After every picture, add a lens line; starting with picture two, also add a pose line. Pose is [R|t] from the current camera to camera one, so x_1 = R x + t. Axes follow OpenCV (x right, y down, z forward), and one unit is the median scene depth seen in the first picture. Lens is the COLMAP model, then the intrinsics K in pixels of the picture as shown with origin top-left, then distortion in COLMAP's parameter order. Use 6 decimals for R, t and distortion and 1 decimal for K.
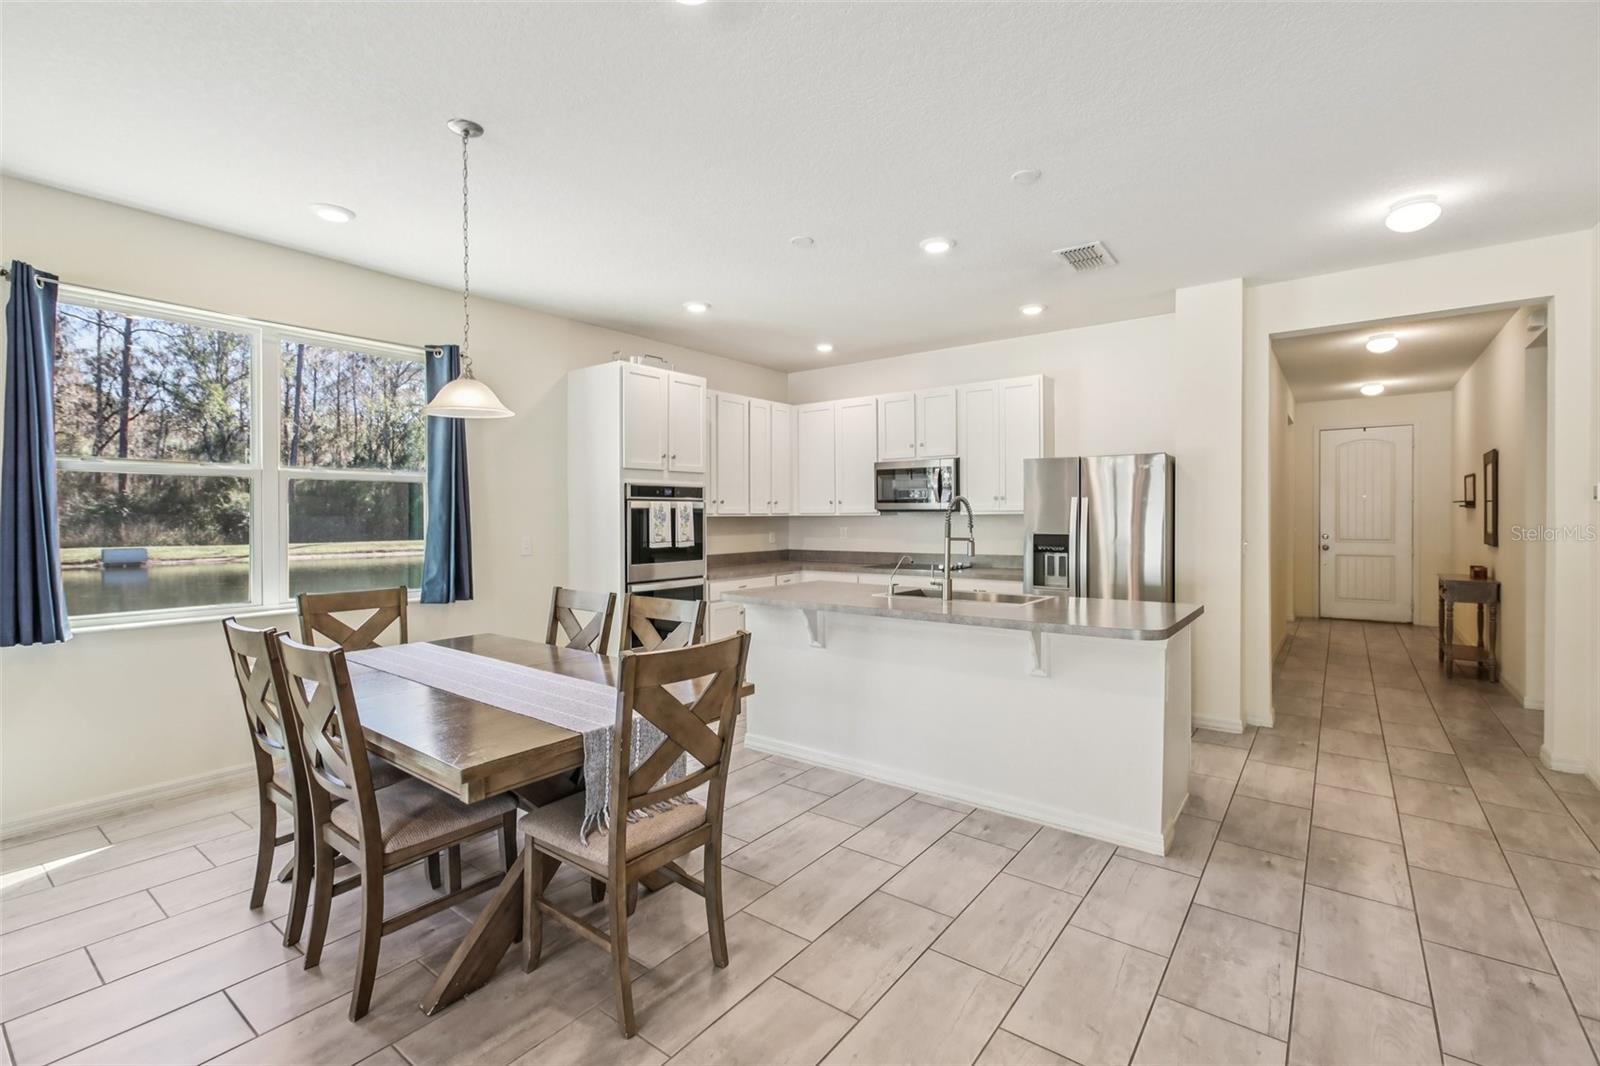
lens RADIAL K [[716.5, 0, 787.4], [0, 716.5, 522.9], [0, 0, 1]] dist [-0.001172, 0.000038]
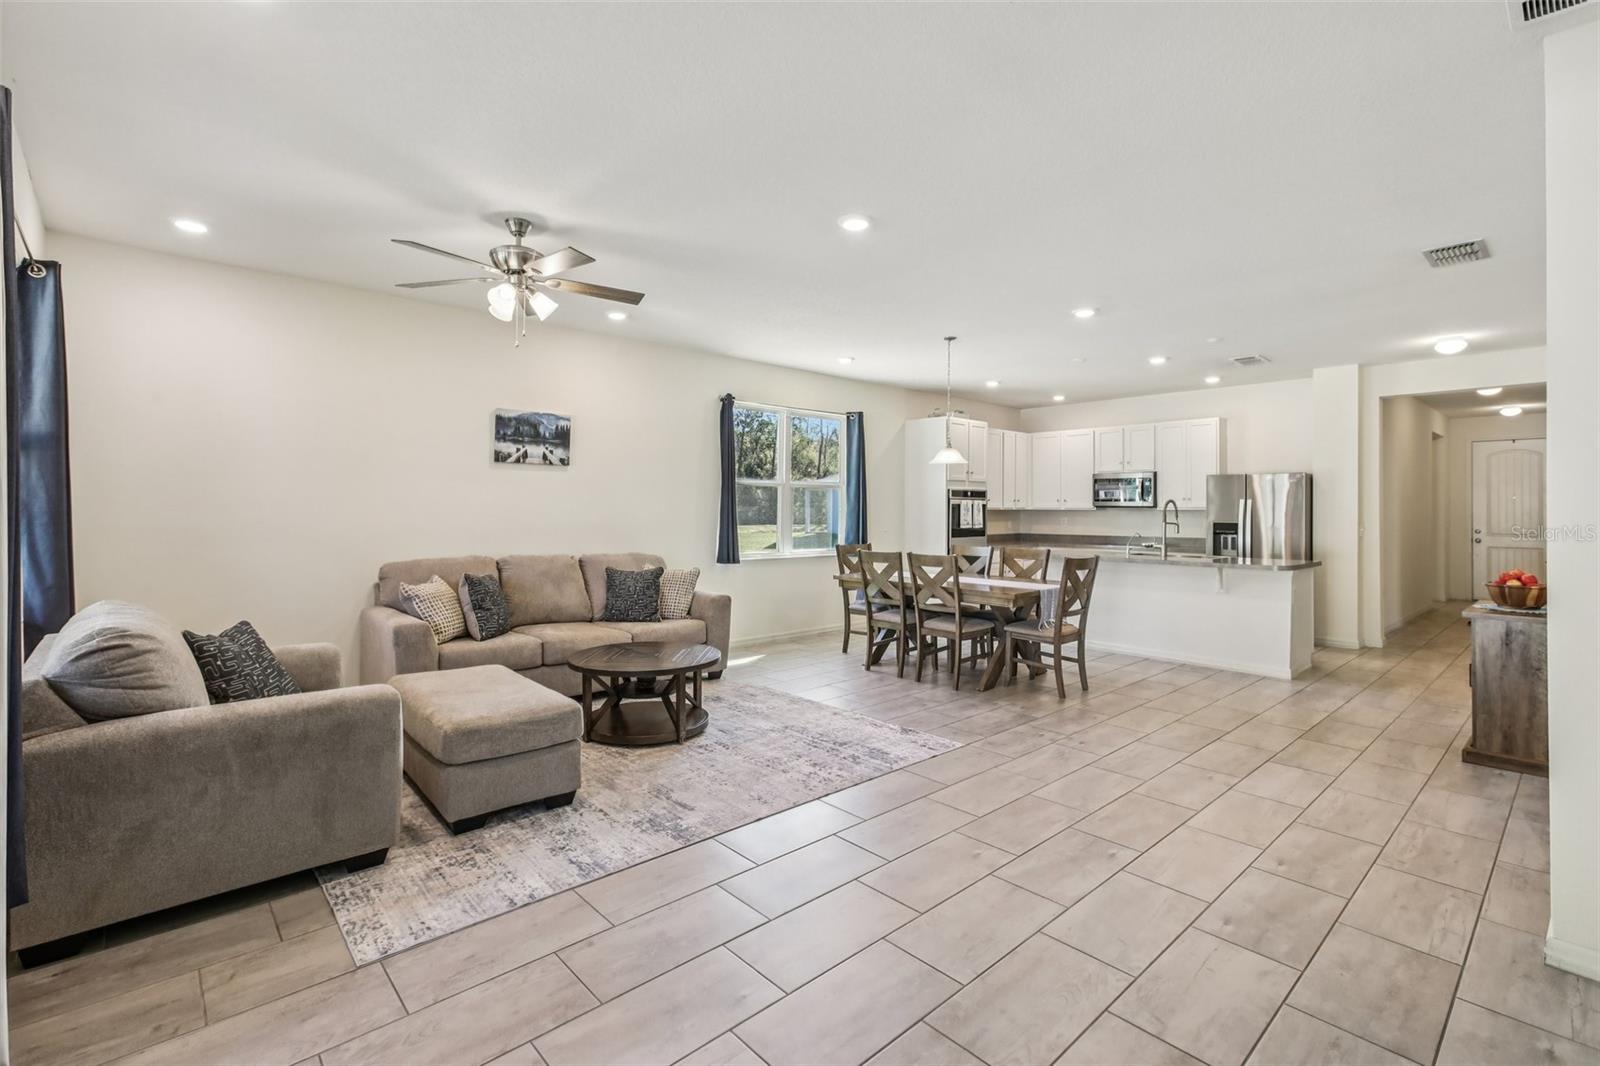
lens RADIAL K [[747.4, 0, 774.6], [0, 747.4, 504.0], [0, 0, 1]] dist [-0.000027, 0.010098]
pose [[0.984352, 0.008511, -0.176008, -0.311497], [-0.011476, 0.999809, -0.015836, 0.011455], [0.175839, 0.017608, 0.984261, -0.776381]]
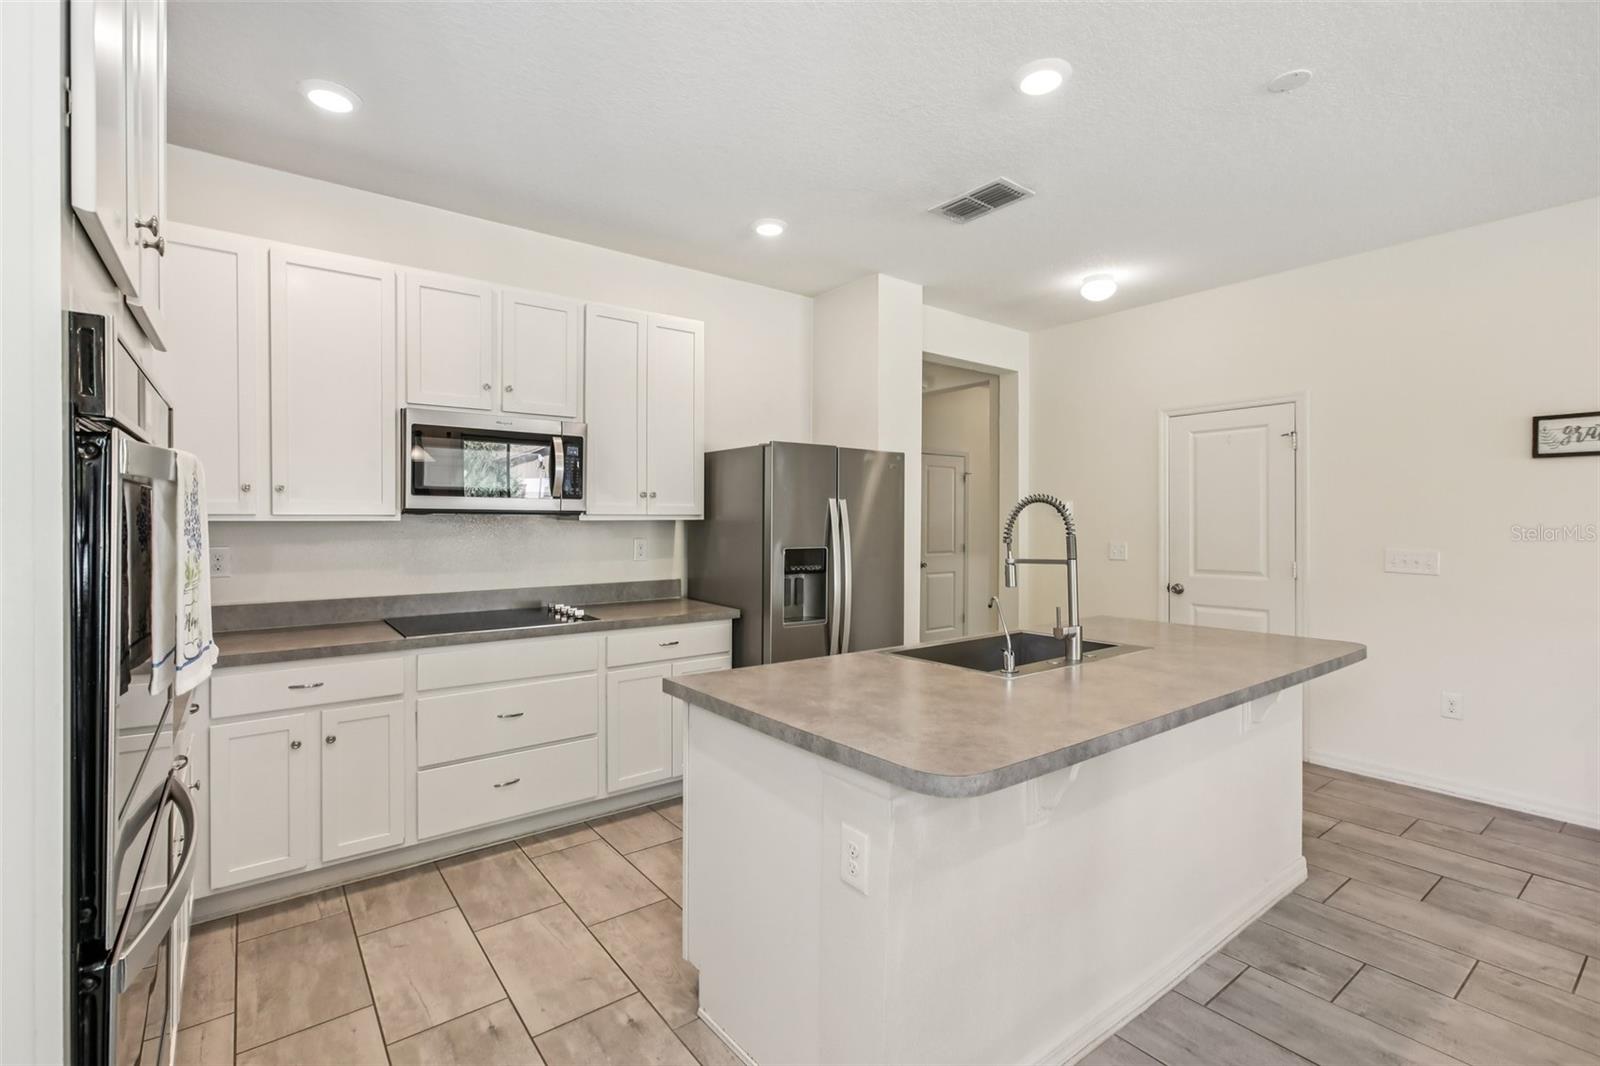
lens RADIAL K [[716.5, 0, 787.4], [0, 716.5, 522.9], [0, 0, 1]] dist [-0.001172, 0.000038]
pose [[0.264366, 0.000199, 0.964422, -0.328827], [0.007519, 0.999969, -0.002267, -0.007950], [-0.964393, 0.007851, 0.264357, 0.793524]]
